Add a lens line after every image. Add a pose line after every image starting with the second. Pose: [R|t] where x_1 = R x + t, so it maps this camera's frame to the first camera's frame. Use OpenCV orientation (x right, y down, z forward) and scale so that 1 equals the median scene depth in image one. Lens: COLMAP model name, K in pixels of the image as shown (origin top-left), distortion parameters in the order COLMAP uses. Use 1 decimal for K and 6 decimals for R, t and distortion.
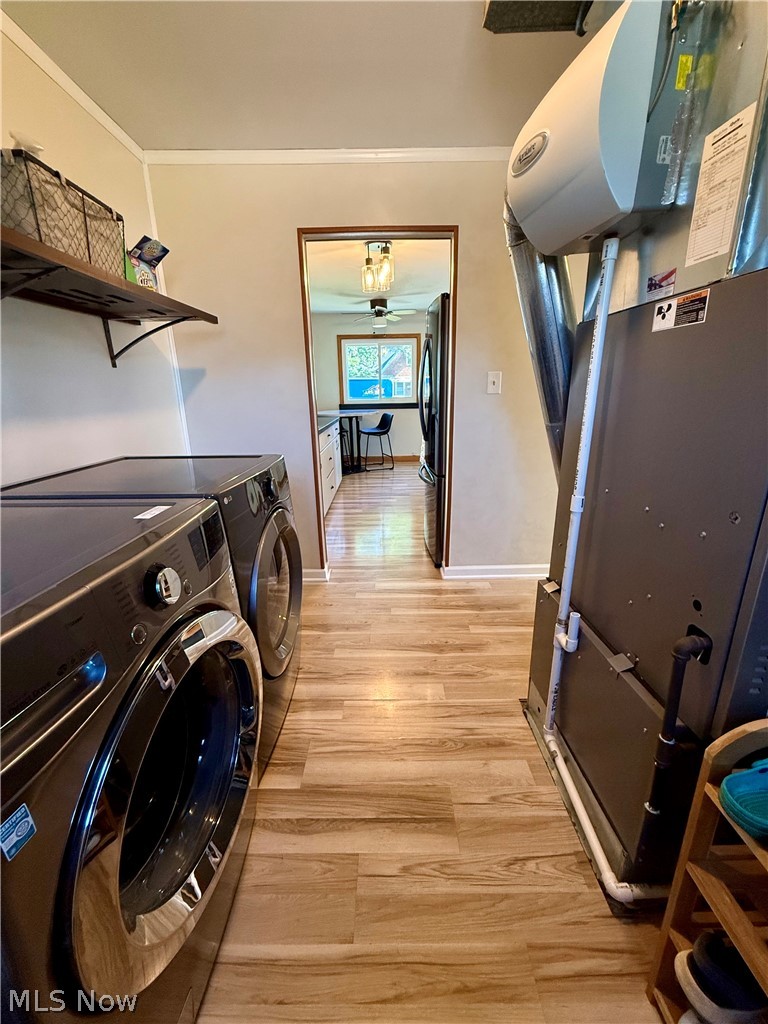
lens RADIAL K [[407.8, 0, 386.3], [0, 407.8, 508.9], [0, 0, 1]] dist [-0.000308, 0.000243]
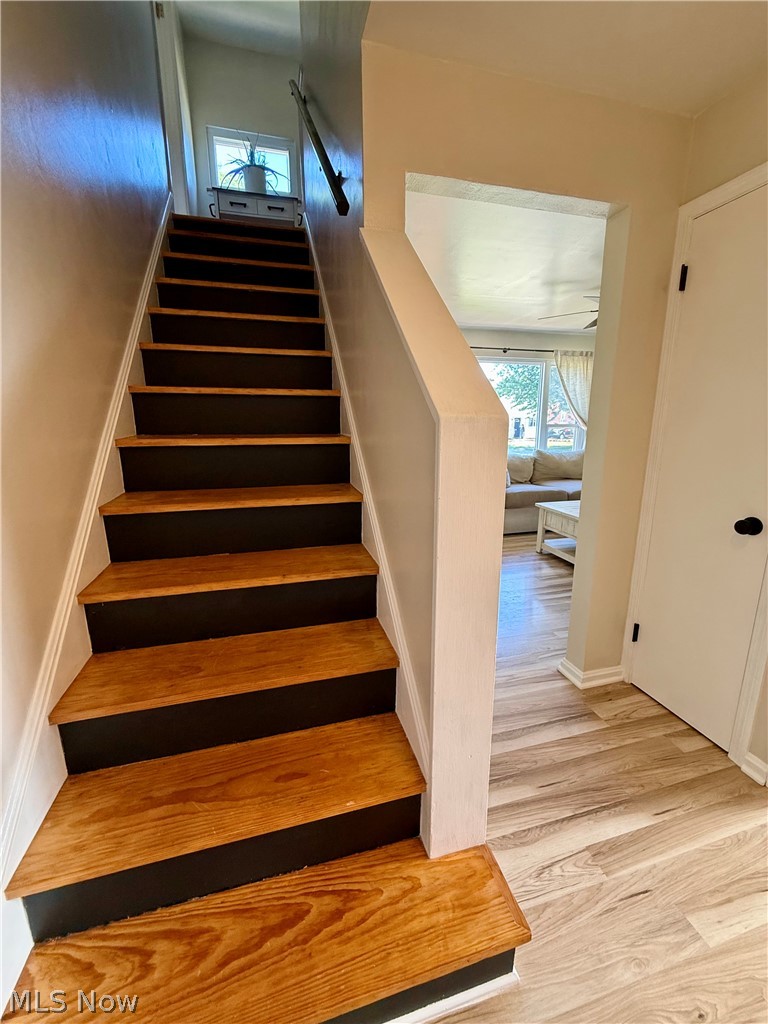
lens RADIAL K [[407.8, 0, 383.1], [0, 407.8, 514.8], [0, 0, 1]] dist [-0.000308, 0.000243]
pose [[0.964096, -0.047165, 0.261331, -0.347611], [0.070589, 0.994213, -0.080980, 0.002093], [-0.255999, 0.096520, 0.961846, -0.003316]]
